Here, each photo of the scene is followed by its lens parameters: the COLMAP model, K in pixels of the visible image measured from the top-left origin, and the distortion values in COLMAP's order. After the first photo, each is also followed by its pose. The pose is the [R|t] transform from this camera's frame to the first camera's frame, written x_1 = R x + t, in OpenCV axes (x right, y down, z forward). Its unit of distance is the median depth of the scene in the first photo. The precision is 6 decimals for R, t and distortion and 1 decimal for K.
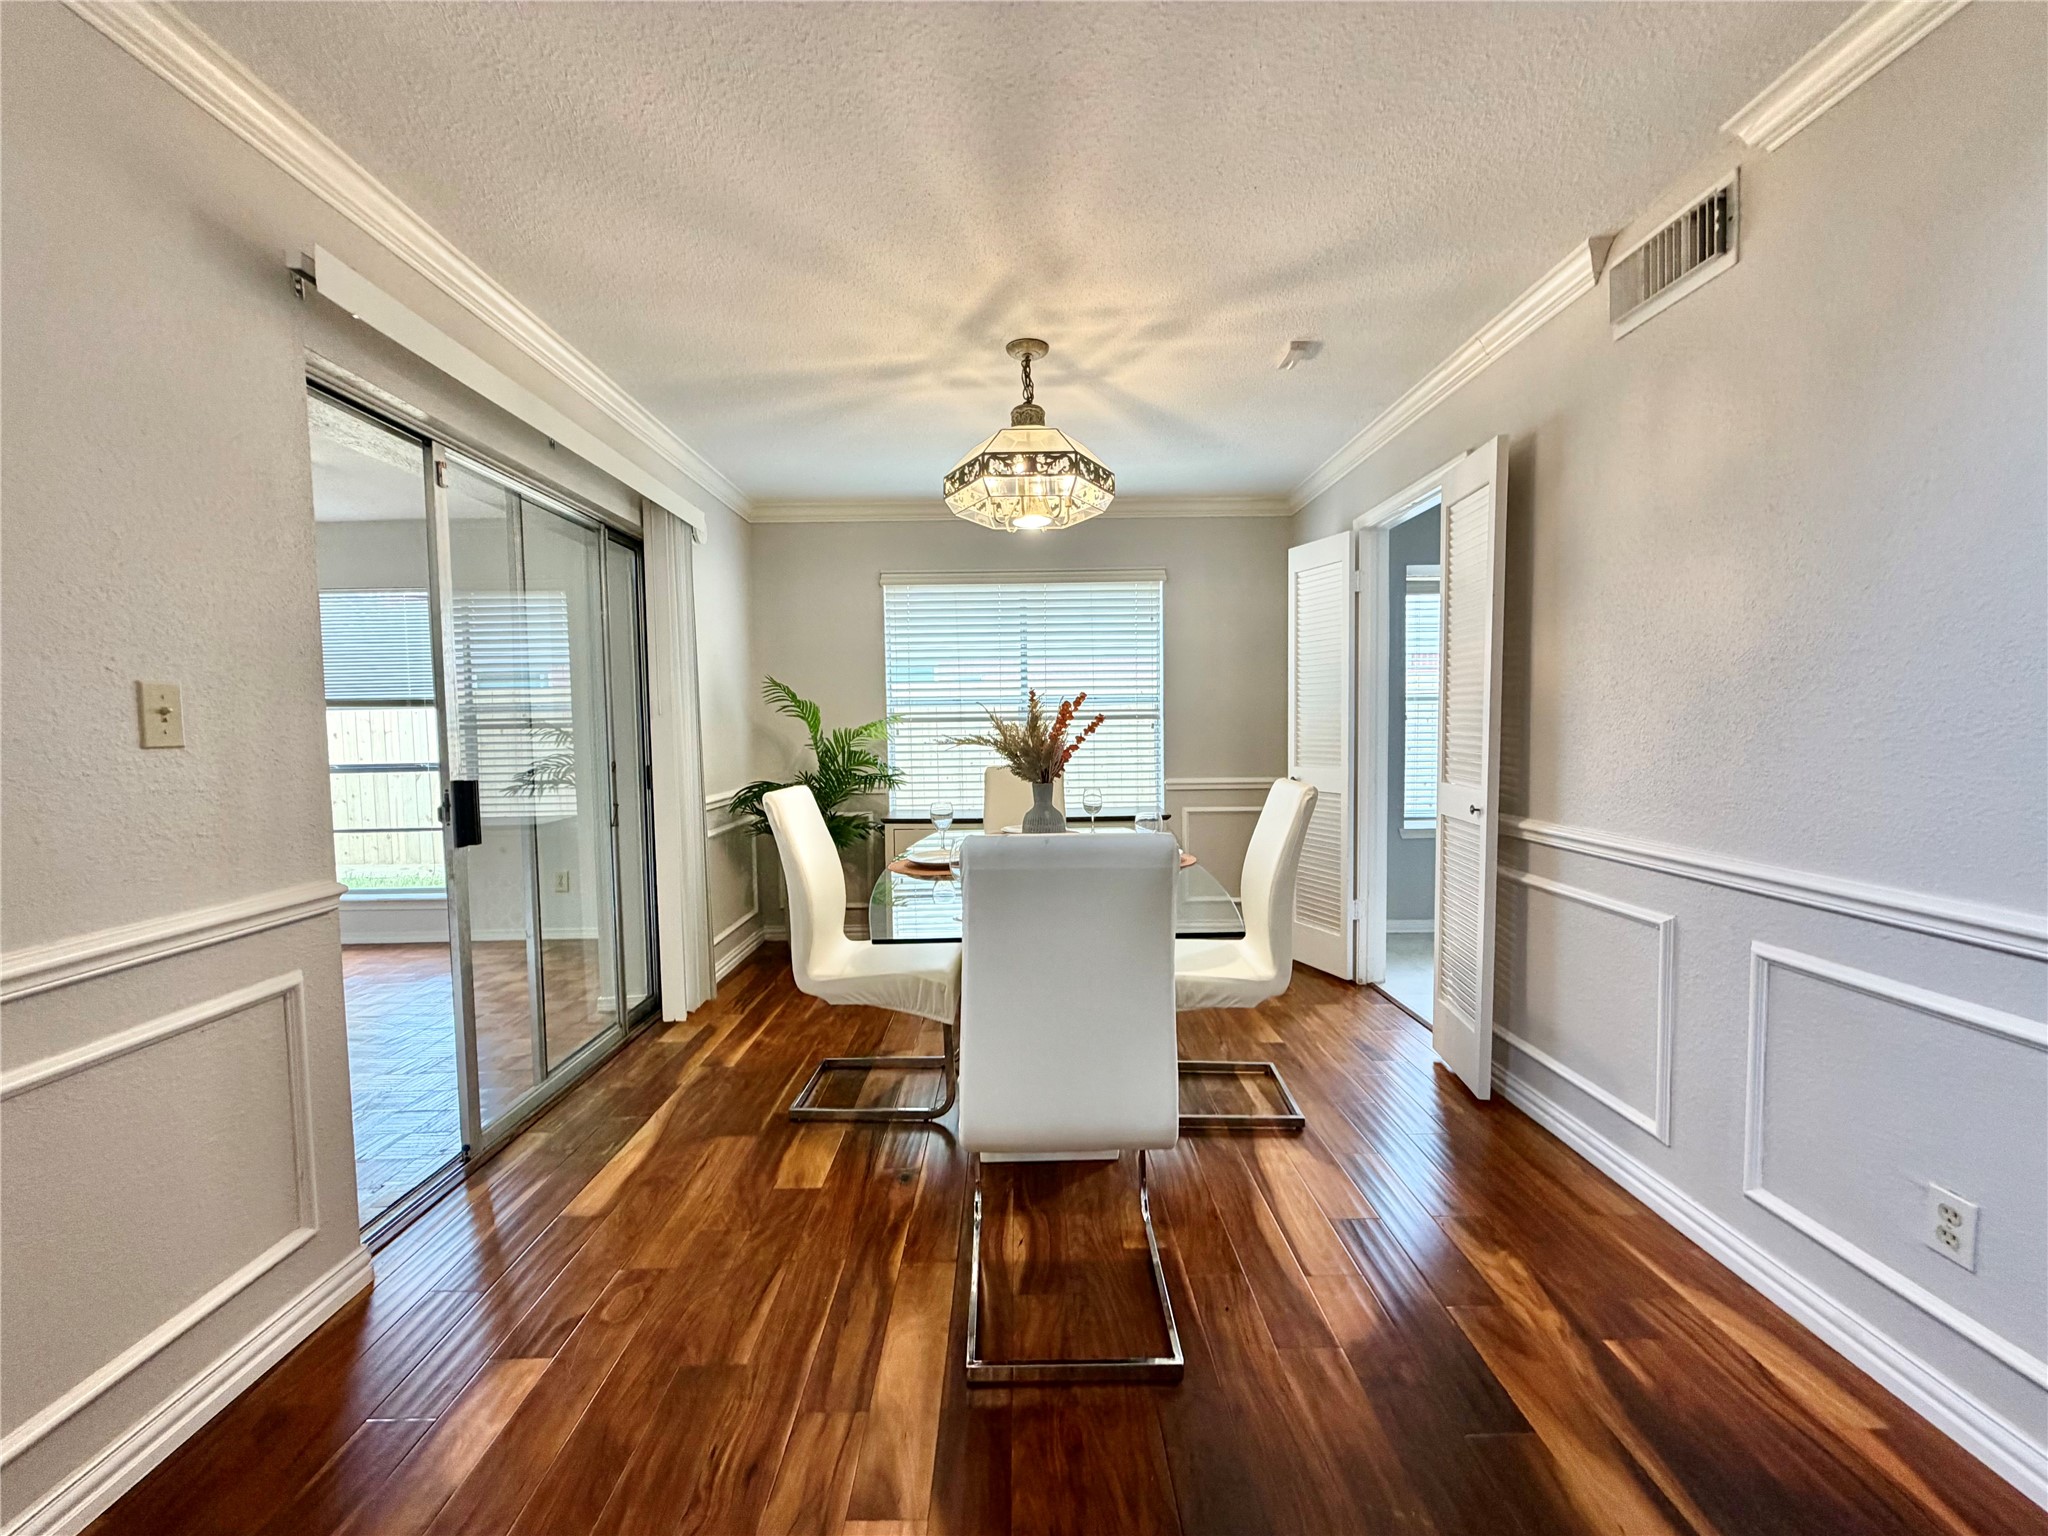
lens RADIAL K [[813.0, 0, 1014.3], [0, 813.0, 767.5], [0, 0, 1]] dist [0.000463, -0.000059]
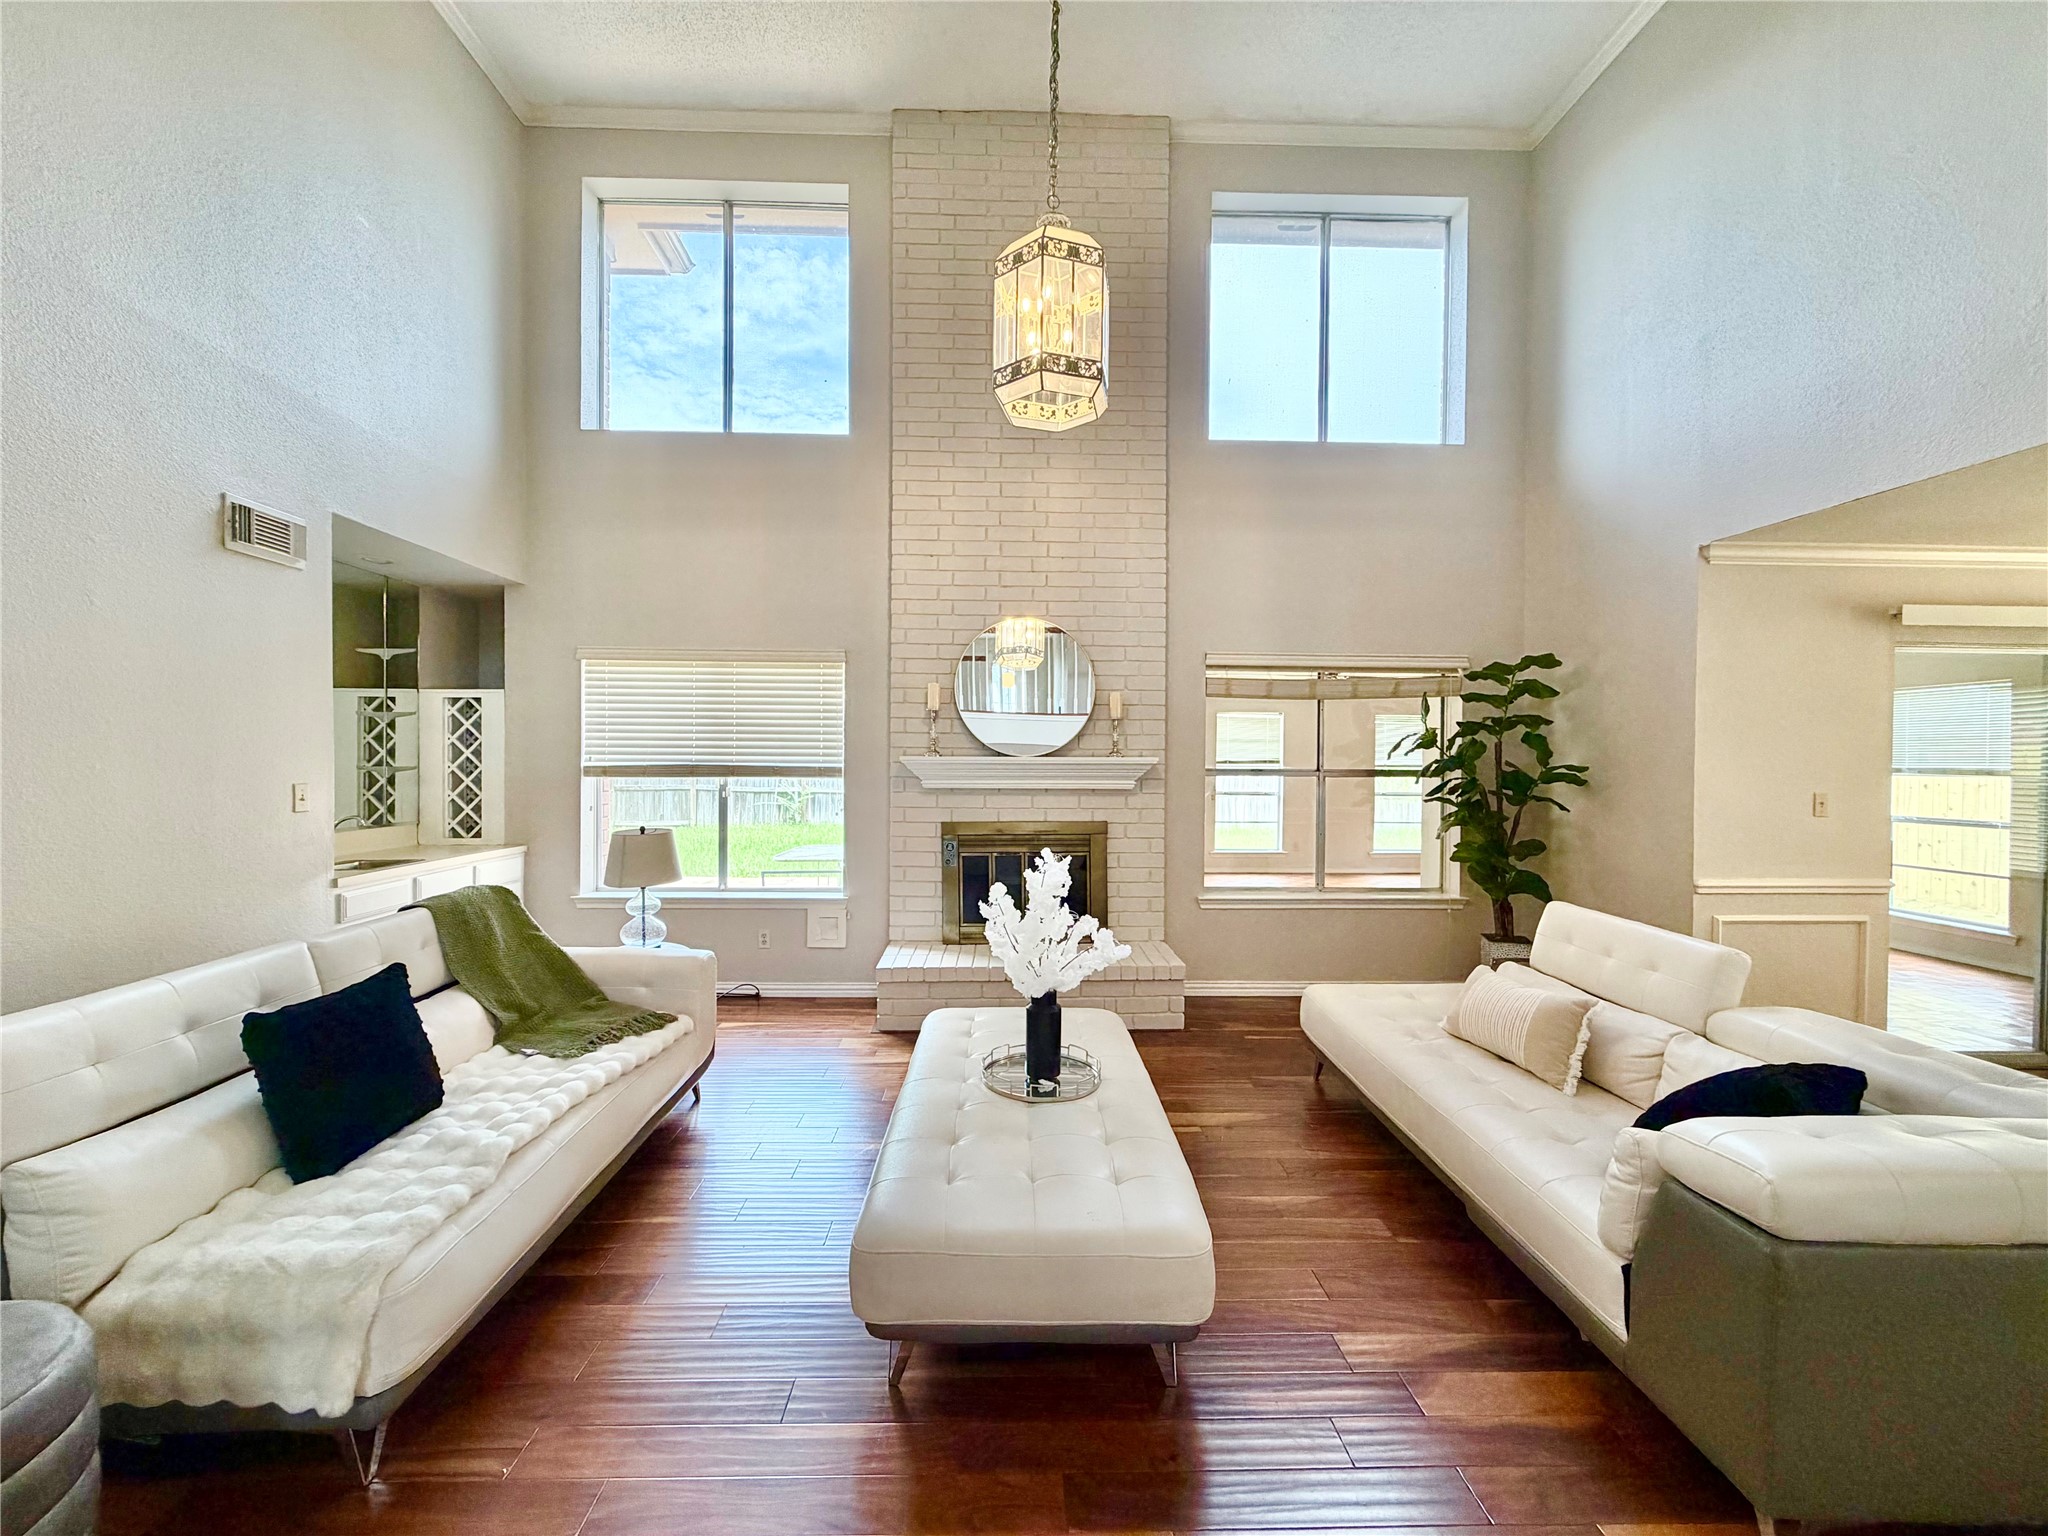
lens RADIAL K [[815.3, 0, 1017.1], [0, 815.3, 765.7], [0, 0, 1]] dist [-0.001097, 0.000095]
pose [[0.023046, 0.028017, -0.999342, 0.890461], [-0.065734, 0.997487, 0.026449, -0.048170], [0.997571, 0.065081, 0.024830, -0.972853]]
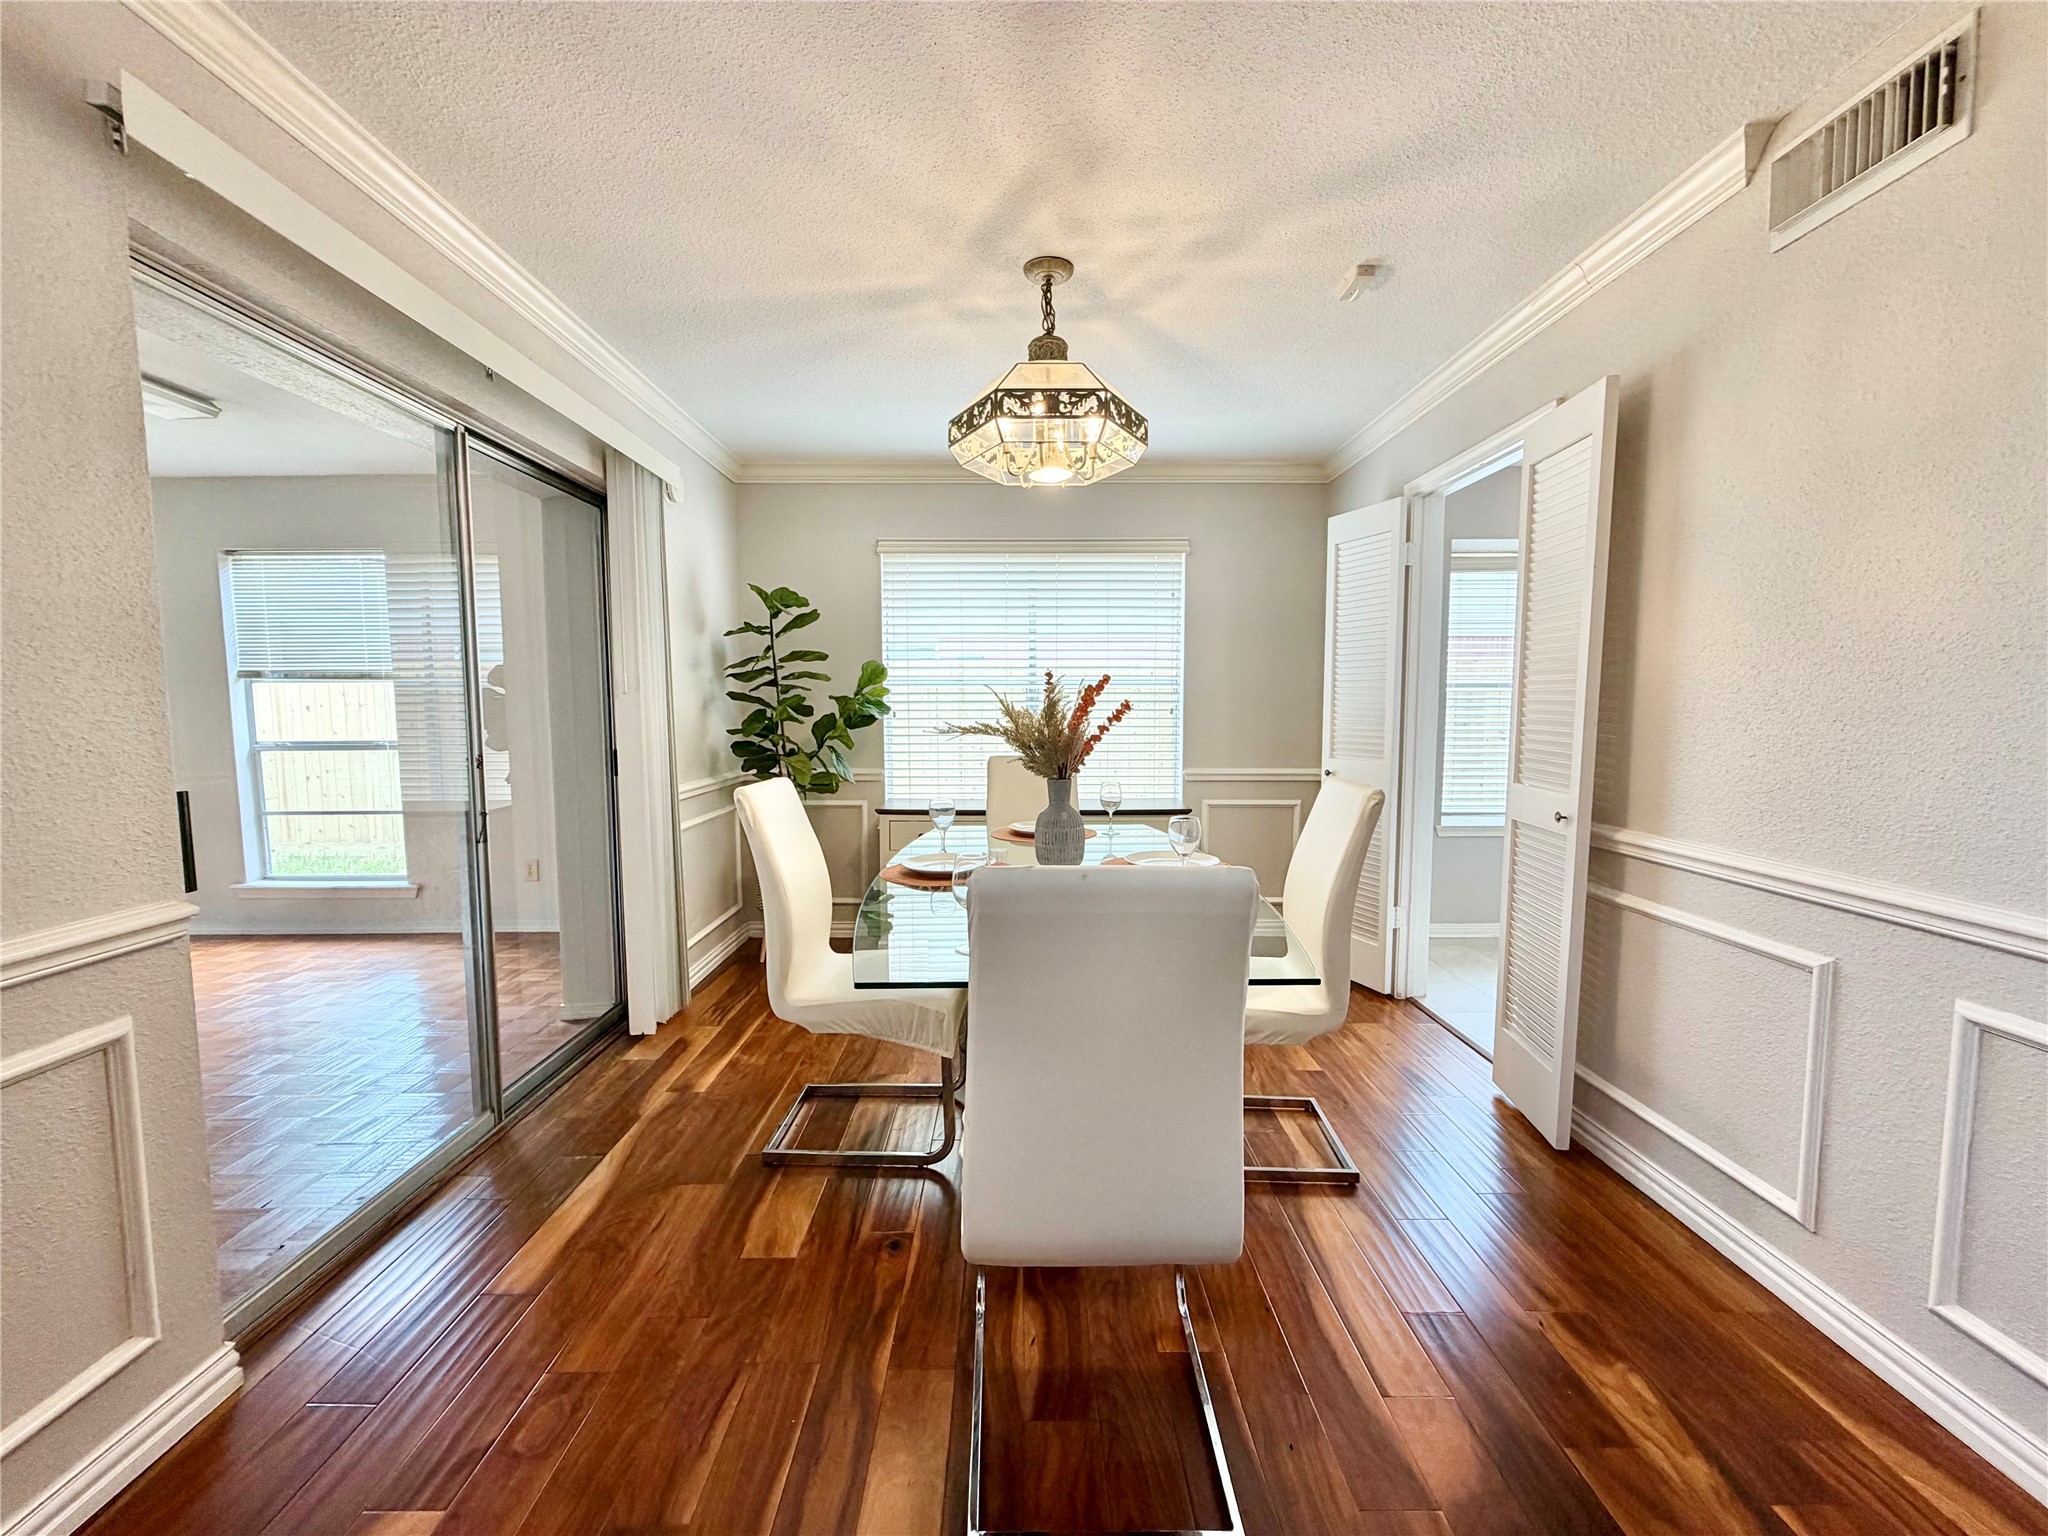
lens RADIAL K [[813.0, 0, 1014.3], [0, 813.0, 767.5], [0, 0, 1]] dist [0.000463, -0.000059]
pose [[0.999916, 0.012967, 0.000884, -0.014823], [-0.012985, 0.999593, 0.025389, -0.015672], [-0.000554, -0.025398, 0.999677, 0.143743]]
